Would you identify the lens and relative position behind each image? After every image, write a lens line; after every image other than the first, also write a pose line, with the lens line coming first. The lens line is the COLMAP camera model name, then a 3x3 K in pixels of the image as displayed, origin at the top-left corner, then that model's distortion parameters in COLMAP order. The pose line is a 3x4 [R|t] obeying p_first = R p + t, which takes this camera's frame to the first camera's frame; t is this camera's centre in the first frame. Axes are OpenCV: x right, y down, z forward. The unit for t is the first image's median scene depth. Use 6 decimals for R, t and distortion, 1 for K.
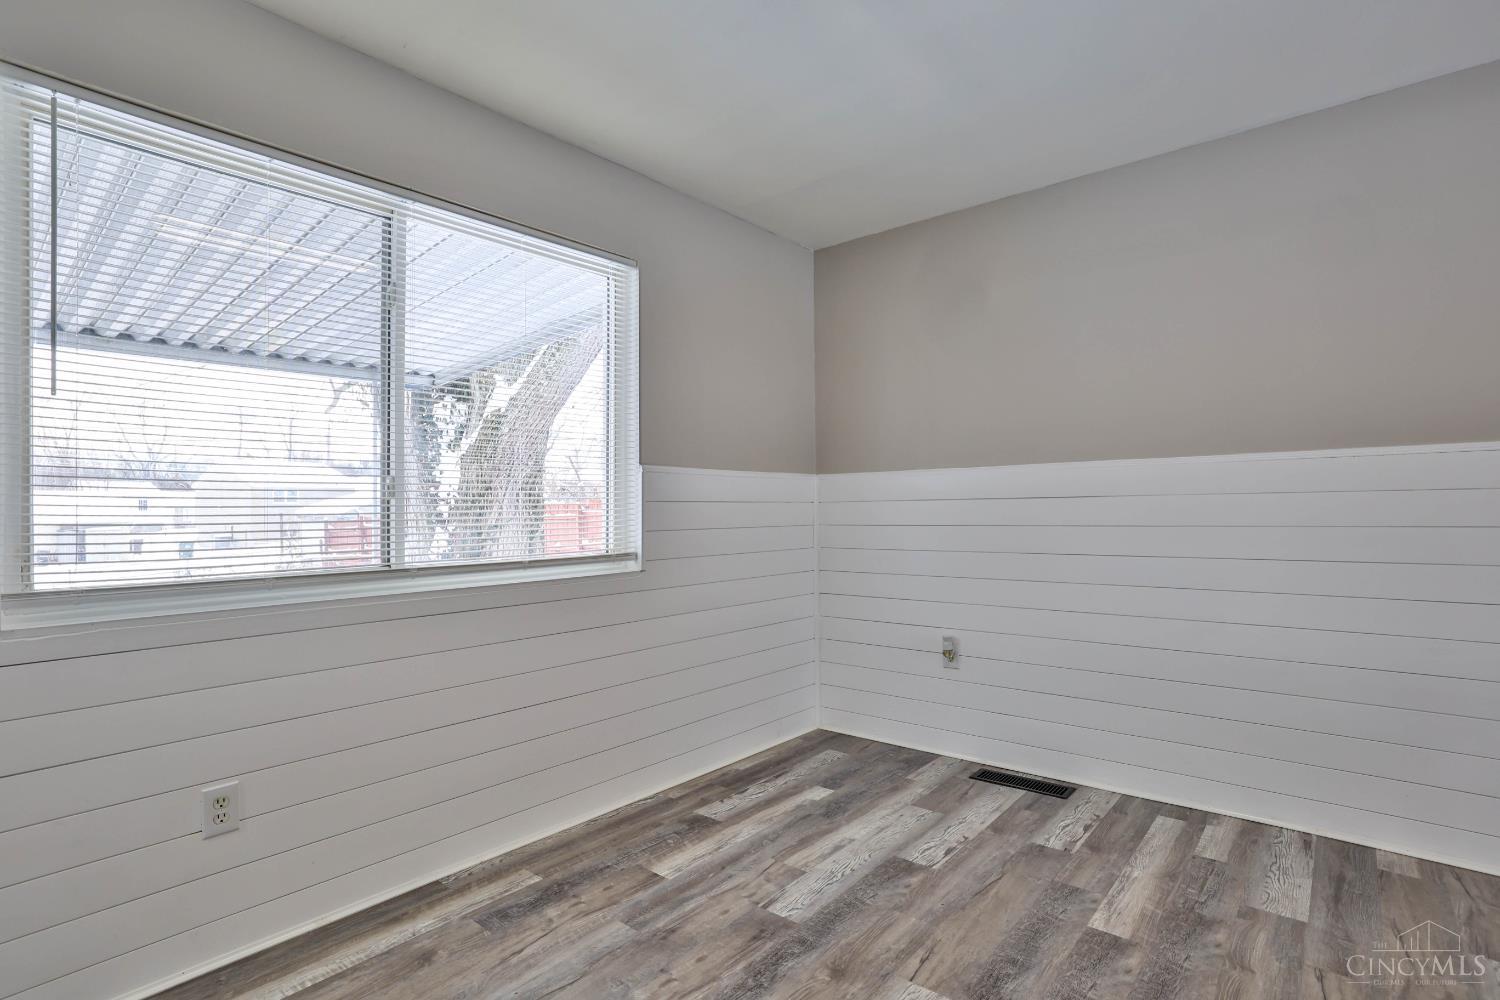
lens RADIAL K [[722.0, 0, 751.6], [0, 722.0, 506.4], [0, 0, 1]] dist [-0.032654, 0.003644]
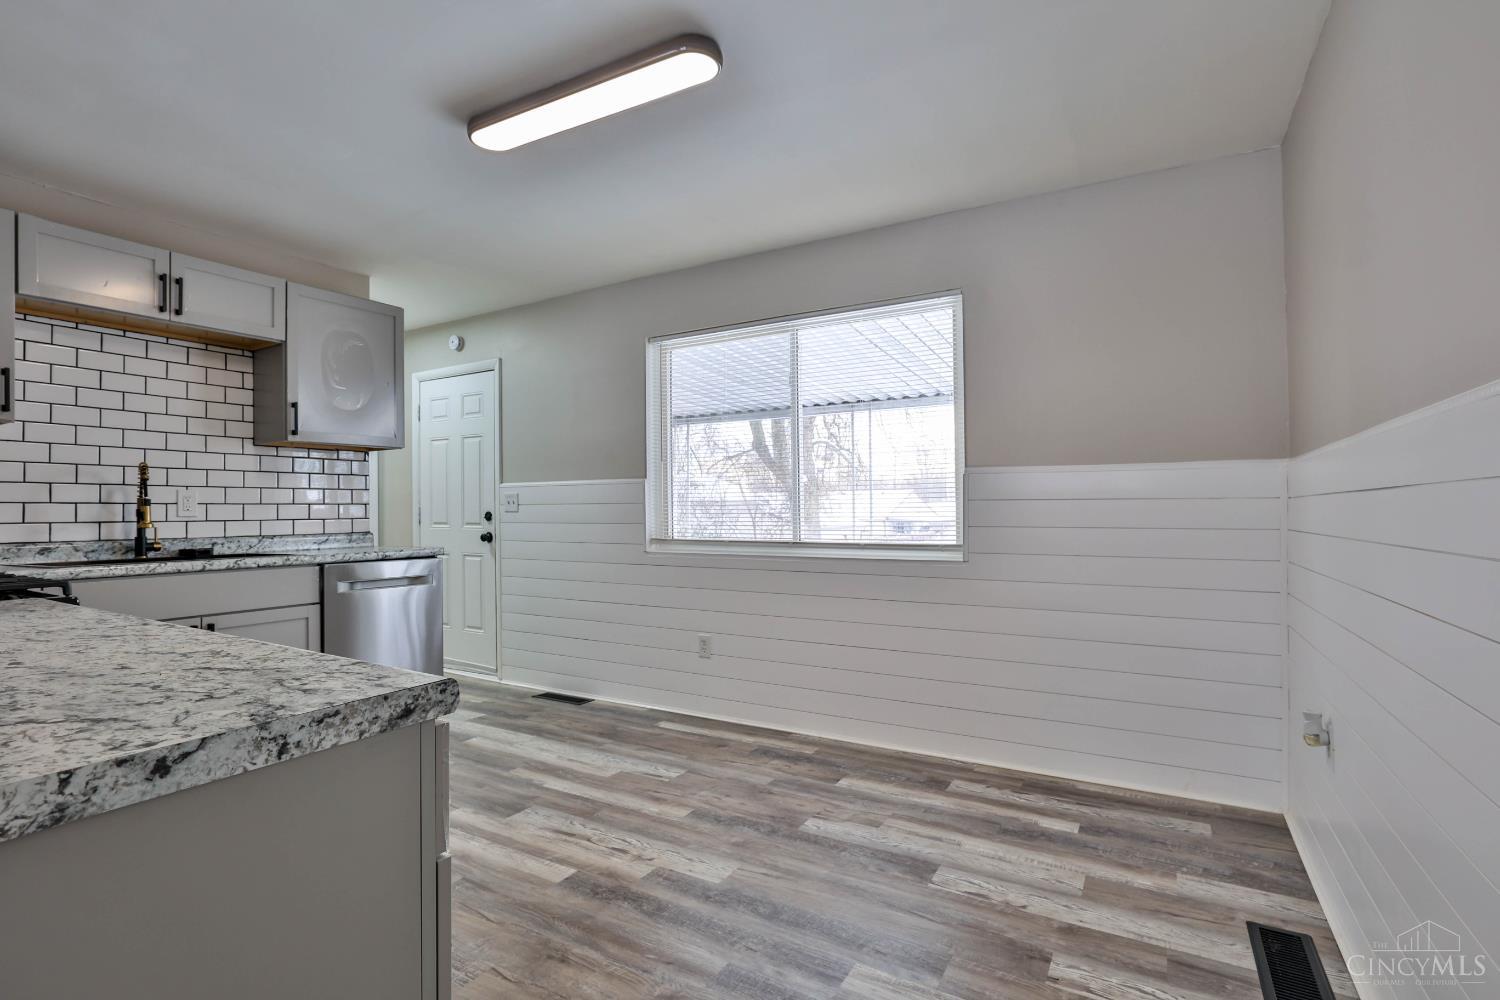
lens RADIAL K [[722.0, 0, 748.1], [0, 722.0, 498.8], [0, 0, 1]] dist [-0.032654, 0.003644]
pose [[0.178258, -0.003589, -0.983977, 1.049259], [0.006392, 0.999976, -0.002489, -0.010050], [0.983963, -0.005846, 0.178277, 0.537723]]
